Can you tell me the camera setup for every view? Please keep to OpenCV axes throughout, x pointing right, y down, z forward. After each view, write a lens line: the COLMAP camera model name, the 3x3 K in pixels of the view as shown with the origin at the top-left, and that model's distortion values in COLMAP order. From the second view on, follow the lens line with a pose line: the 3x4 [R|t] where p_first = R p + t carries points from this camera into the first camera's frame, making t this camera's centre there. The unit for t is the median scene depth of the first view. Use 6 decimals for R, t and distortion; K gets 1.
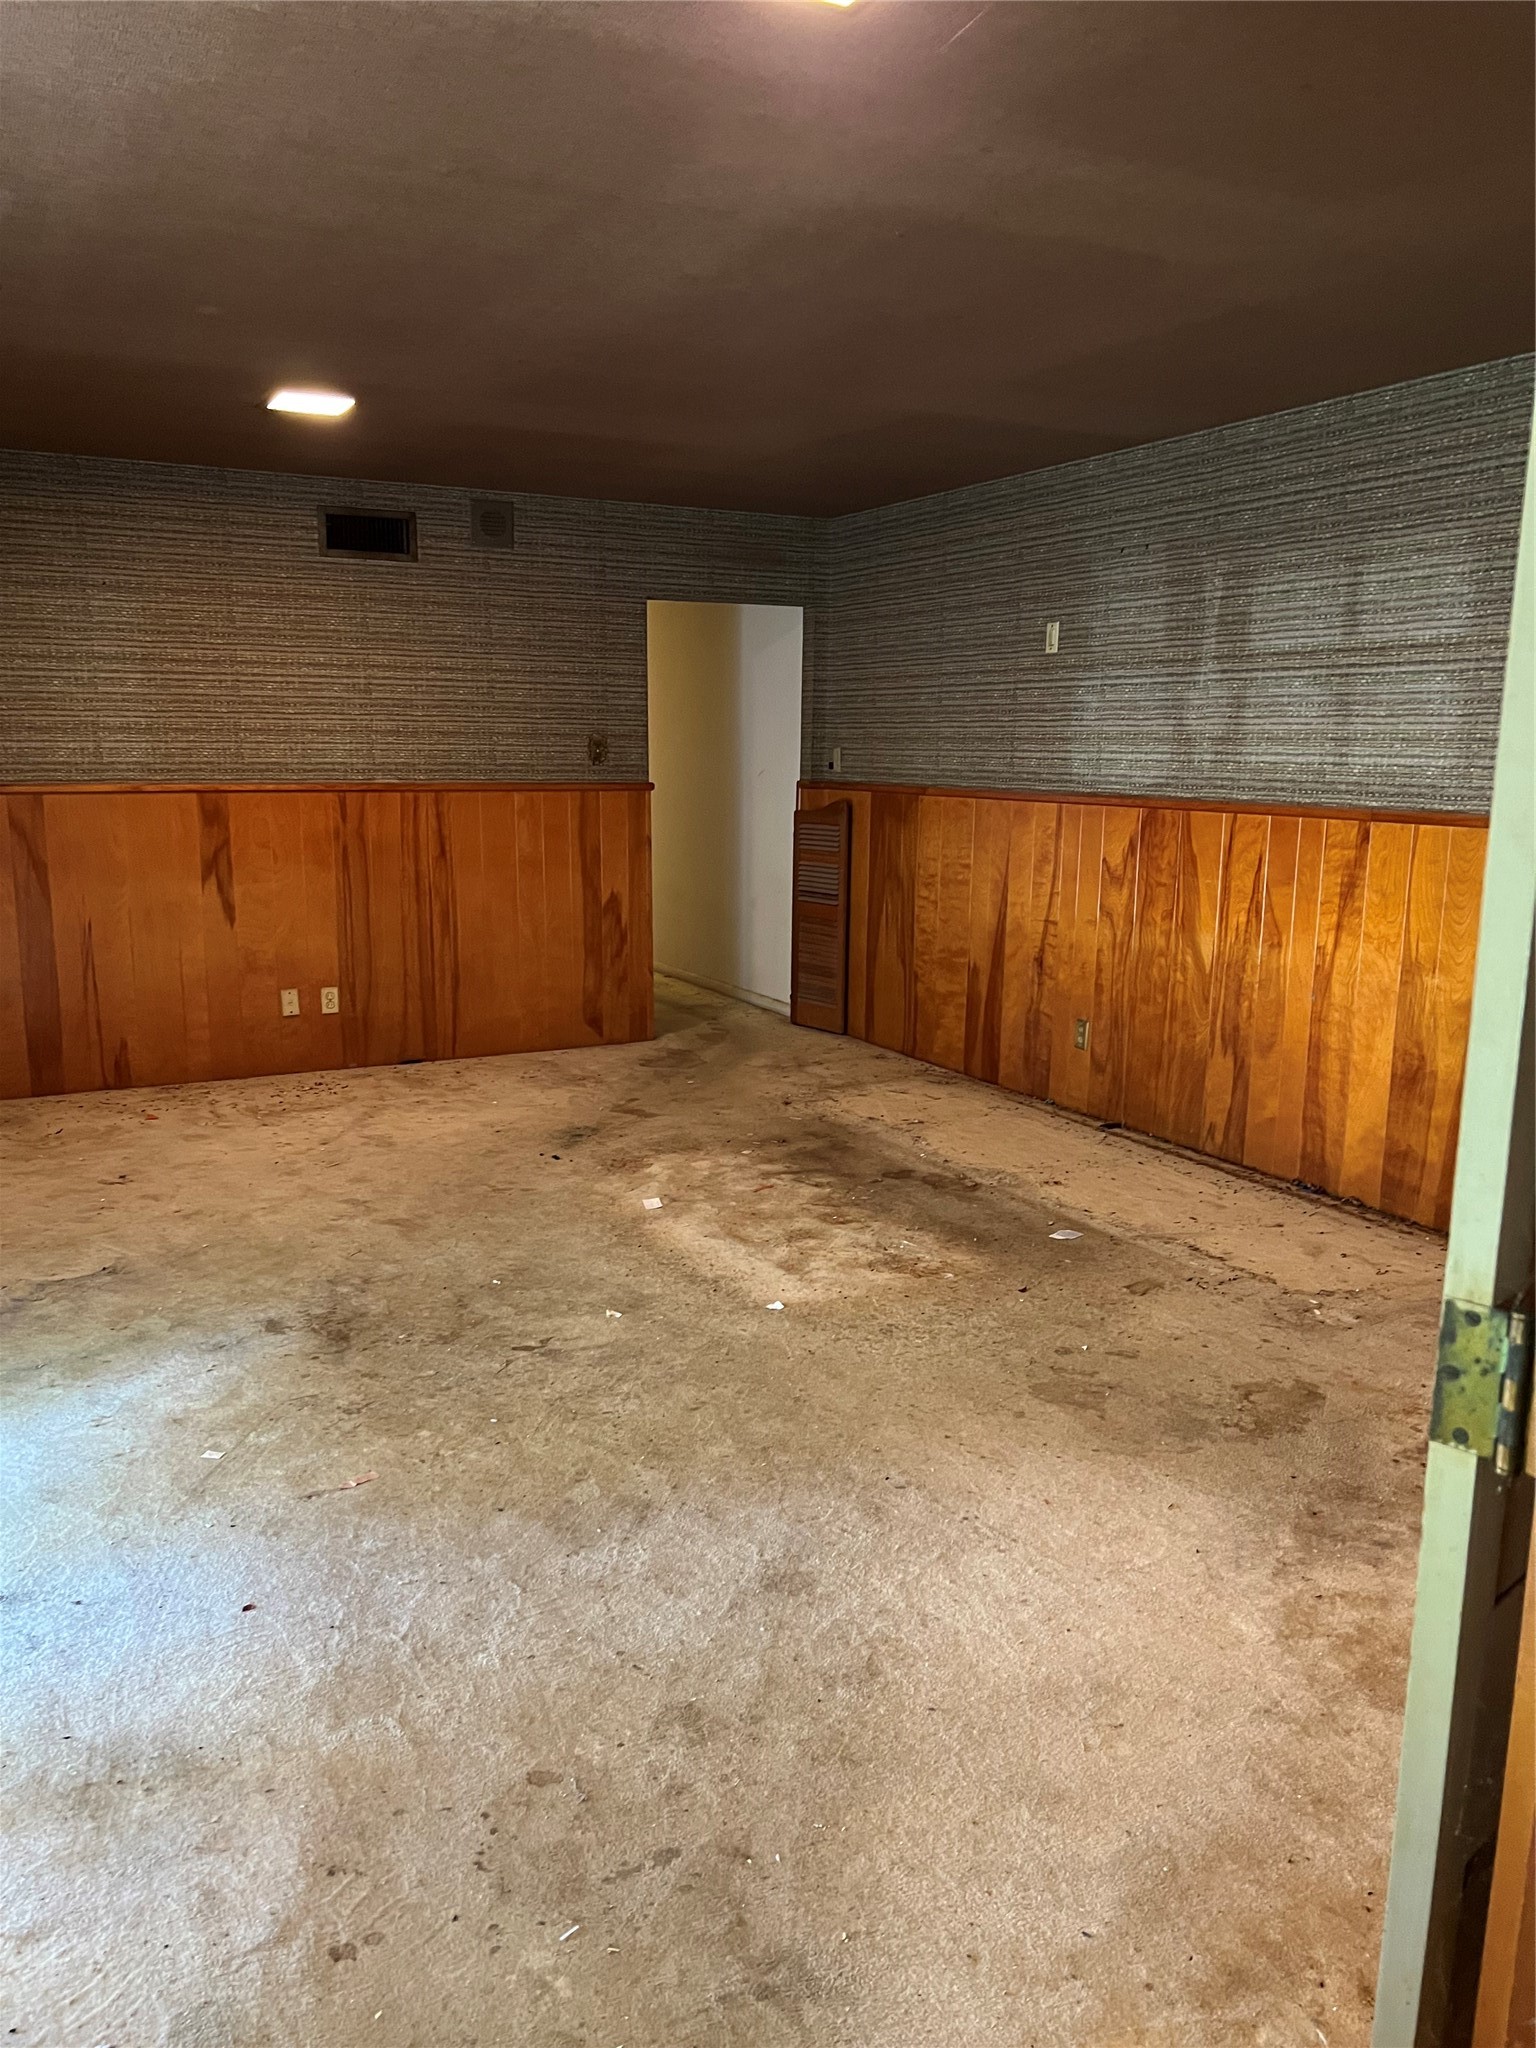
lens RADIAL K [[1541.0, 0, 753.4], [0, 1541.0, 1030.0], [0, 0, 1]] dist [0.042421, -0.053845]
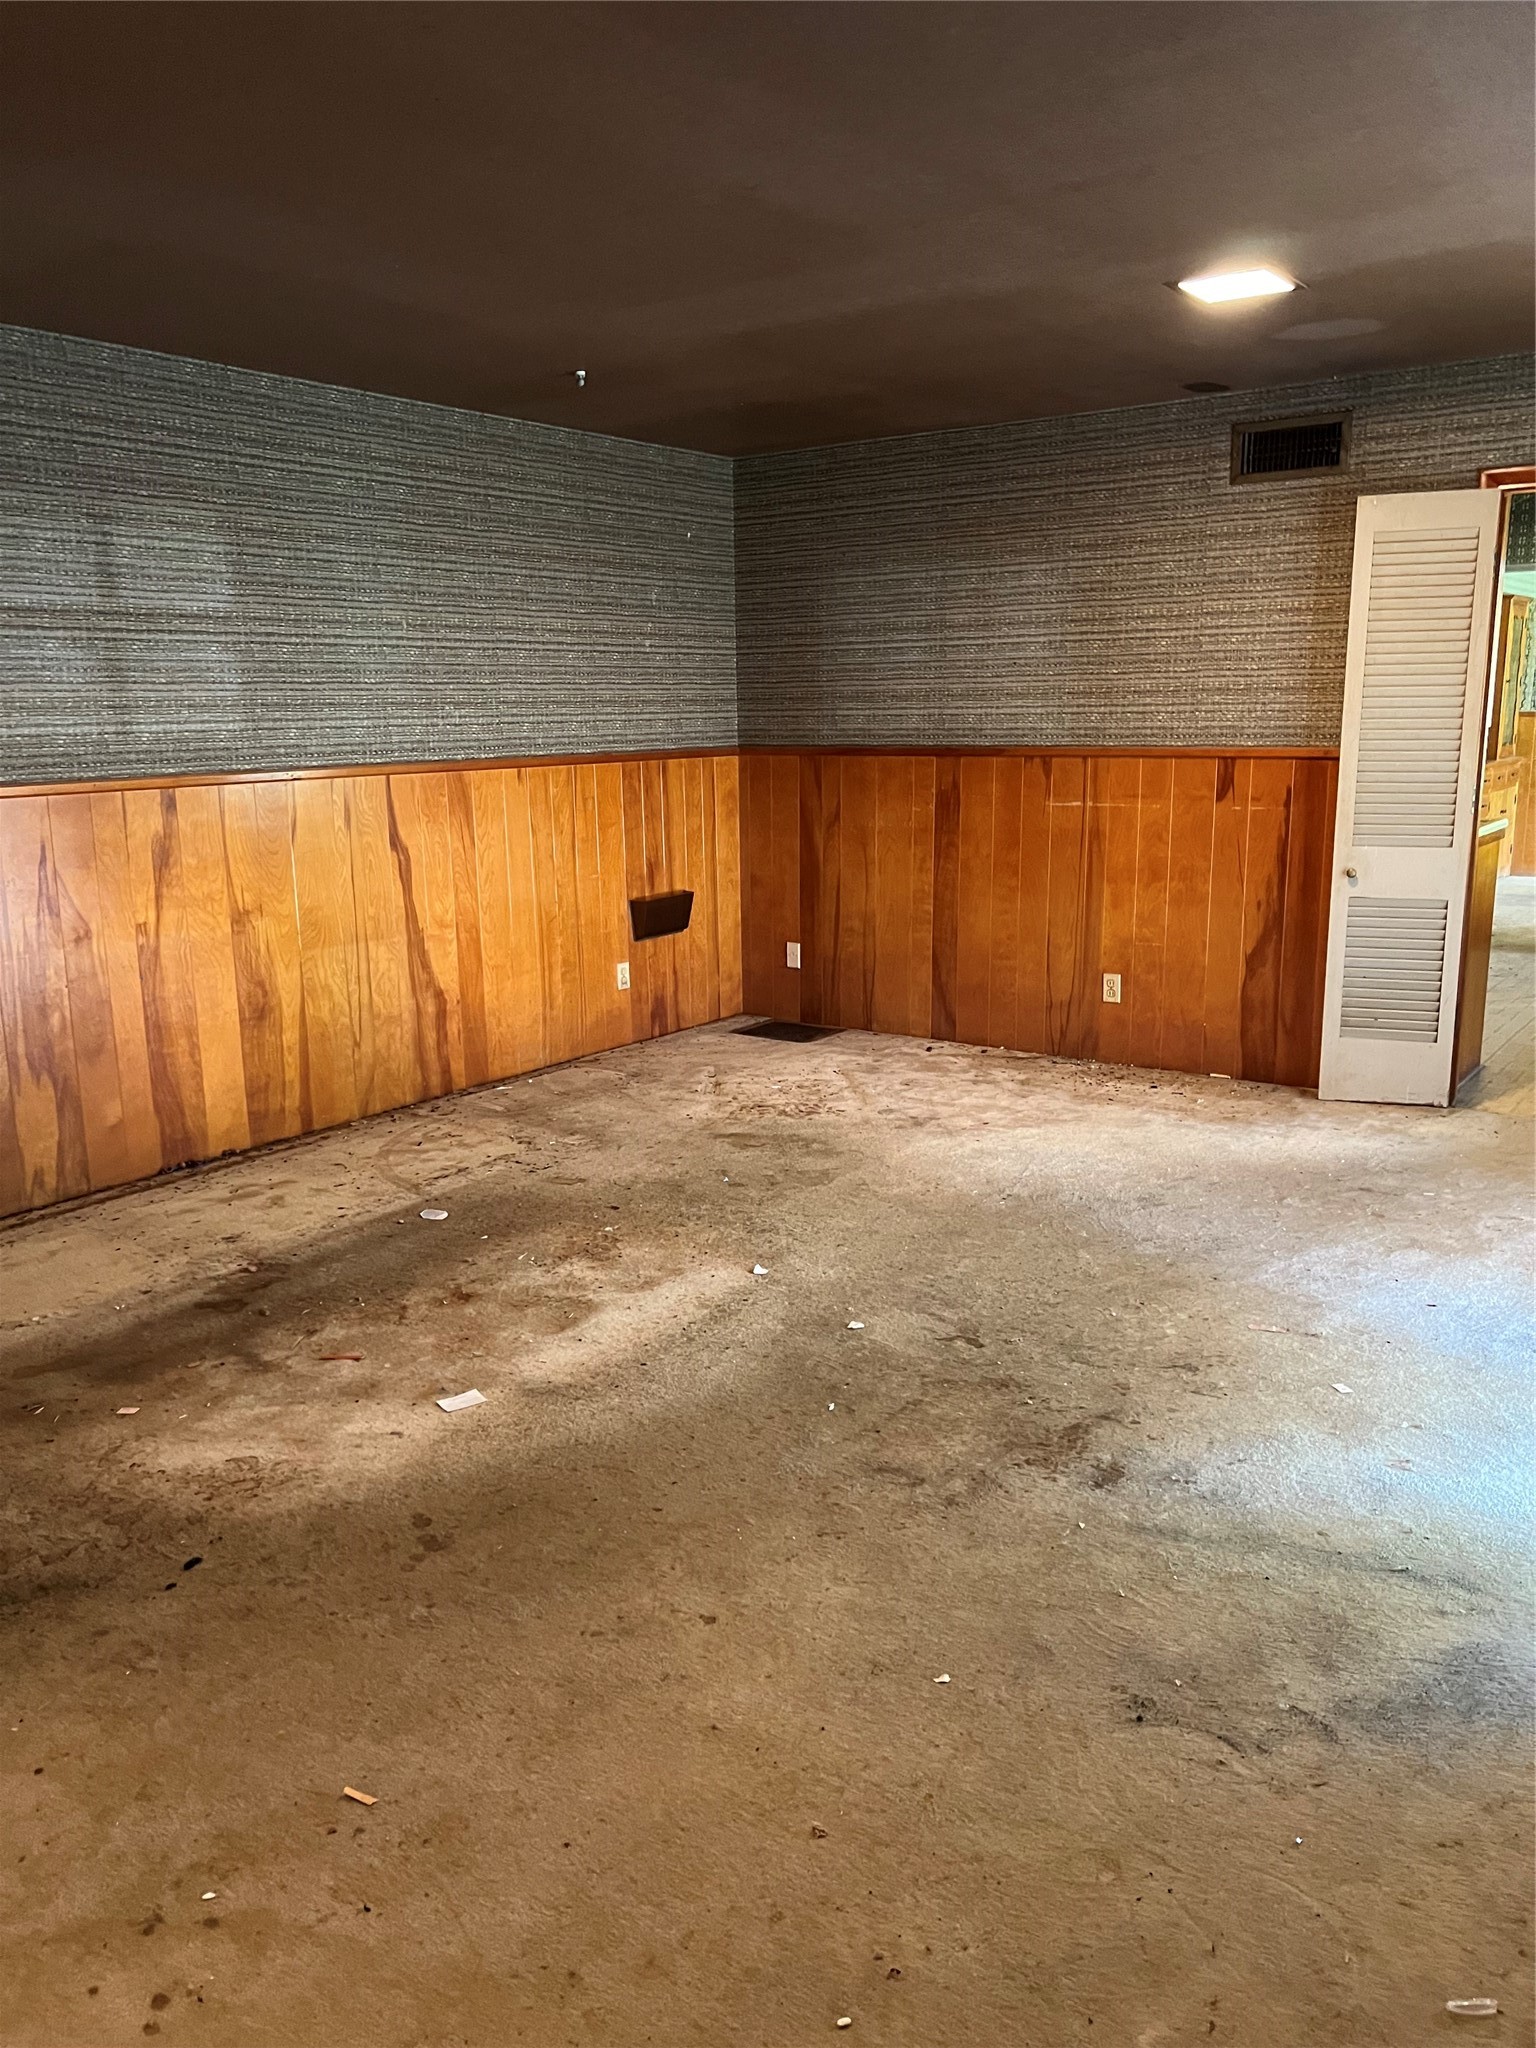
lens RADIAL K [[1541.0, 0, 757.6], [0, 1541.0, 1025.3], [0, 0, 1]] dist [0.042421, -0.053845]
pose [[-0.436047, -0.187270, 0.880223, -0.683440], [0.180352, 0.940080, 0.289348, -0.212592], [-0.881667, 0.284919, -0.376145, 1.088301]]
